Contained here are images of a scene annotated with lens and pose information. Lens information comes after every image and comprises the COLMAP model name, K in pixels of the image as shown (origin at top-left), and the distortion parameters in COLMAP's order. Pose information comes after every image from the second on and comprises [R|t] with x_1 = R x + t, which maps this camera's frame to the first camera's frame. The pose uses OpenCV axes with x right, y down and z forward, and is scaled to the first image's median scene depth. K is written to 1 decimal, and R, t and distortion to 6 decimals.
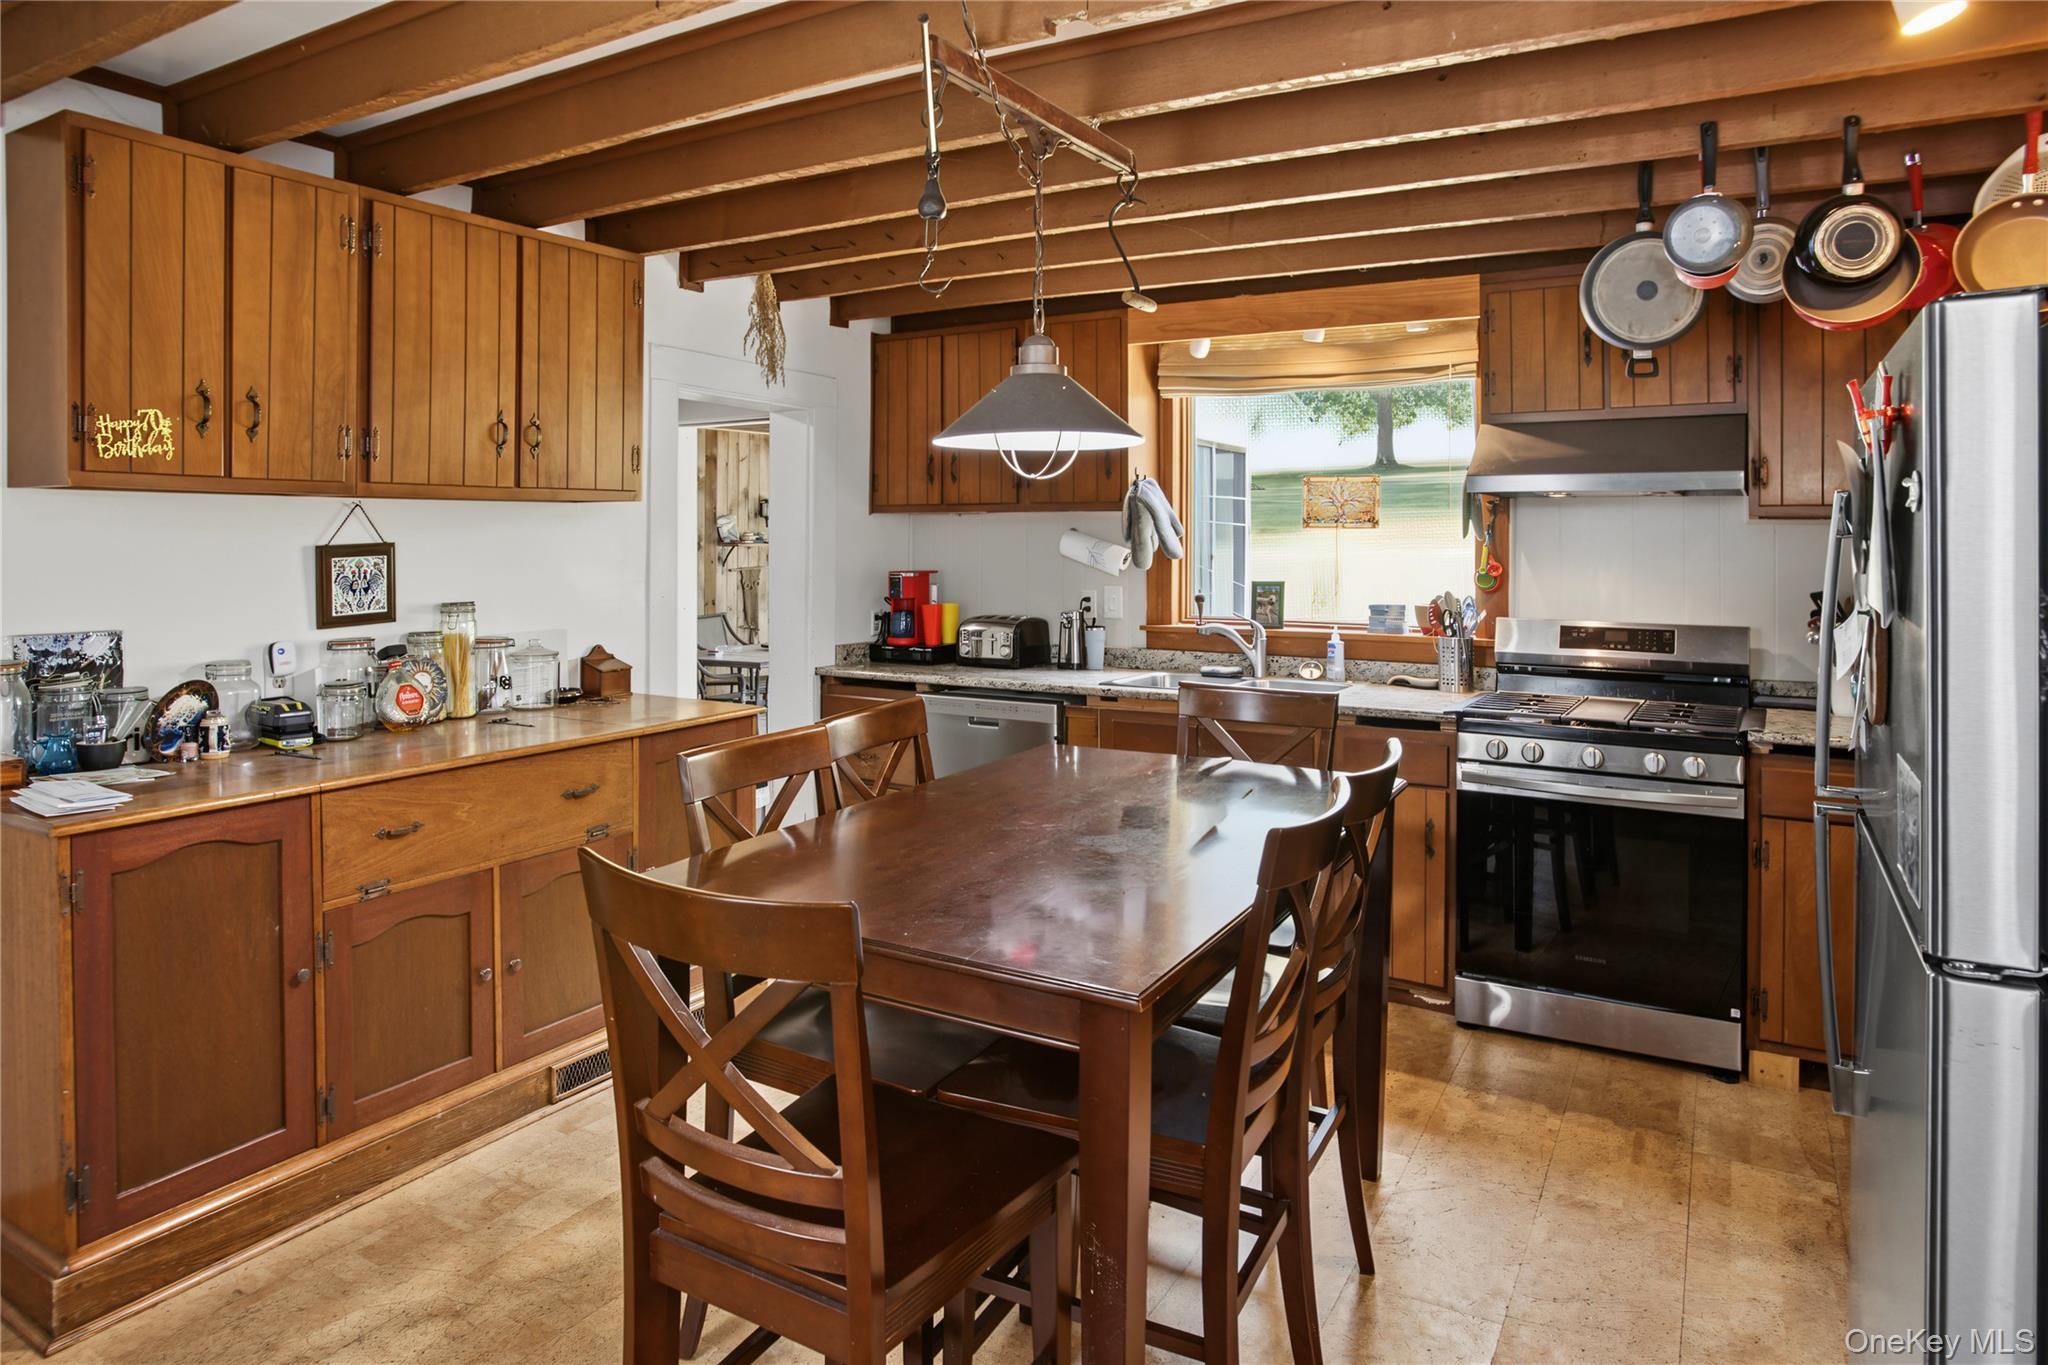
lens RADIAL K [[1140.3, 0, 1024.0], [0, 1140.3, 682.5], [0, 0, 1]] dist [-0.002001, 0.000259]
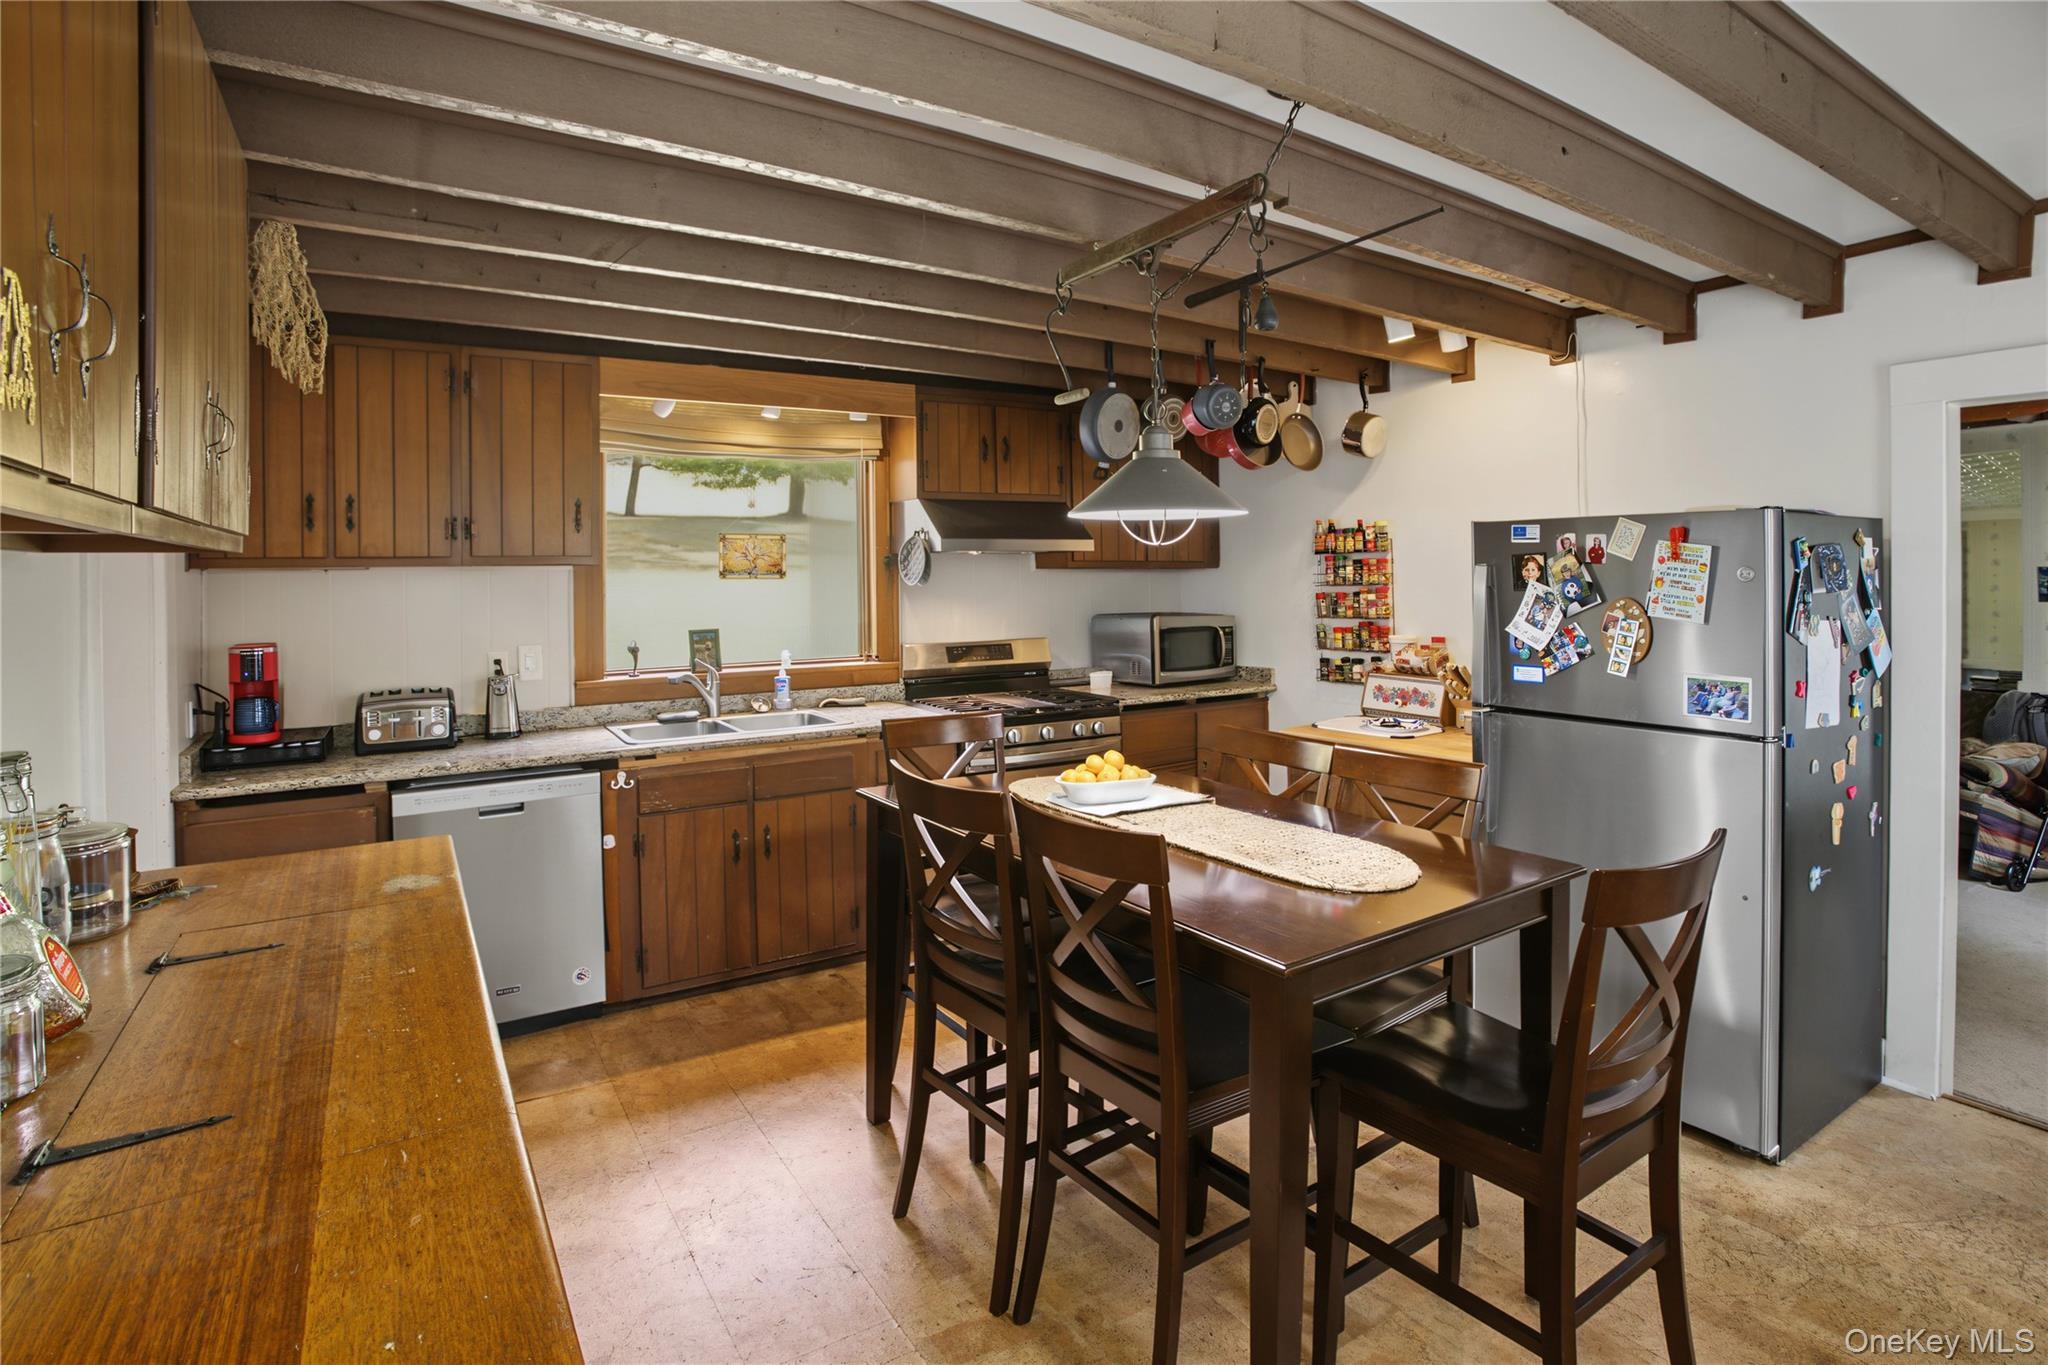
lens RADIAL K [[964.8, 0, 1023.5], [0, 964.8, 713.5], [0, 0, 1]] dist [-0.015759, 0.000068]
pose [[0.512144, -0.132434, 0.848628, -0.428109], [0.125460, 0.988978, 0.078622, -0.044056], [-0.849687, 0.066203, 0.523115, 0.272062]]
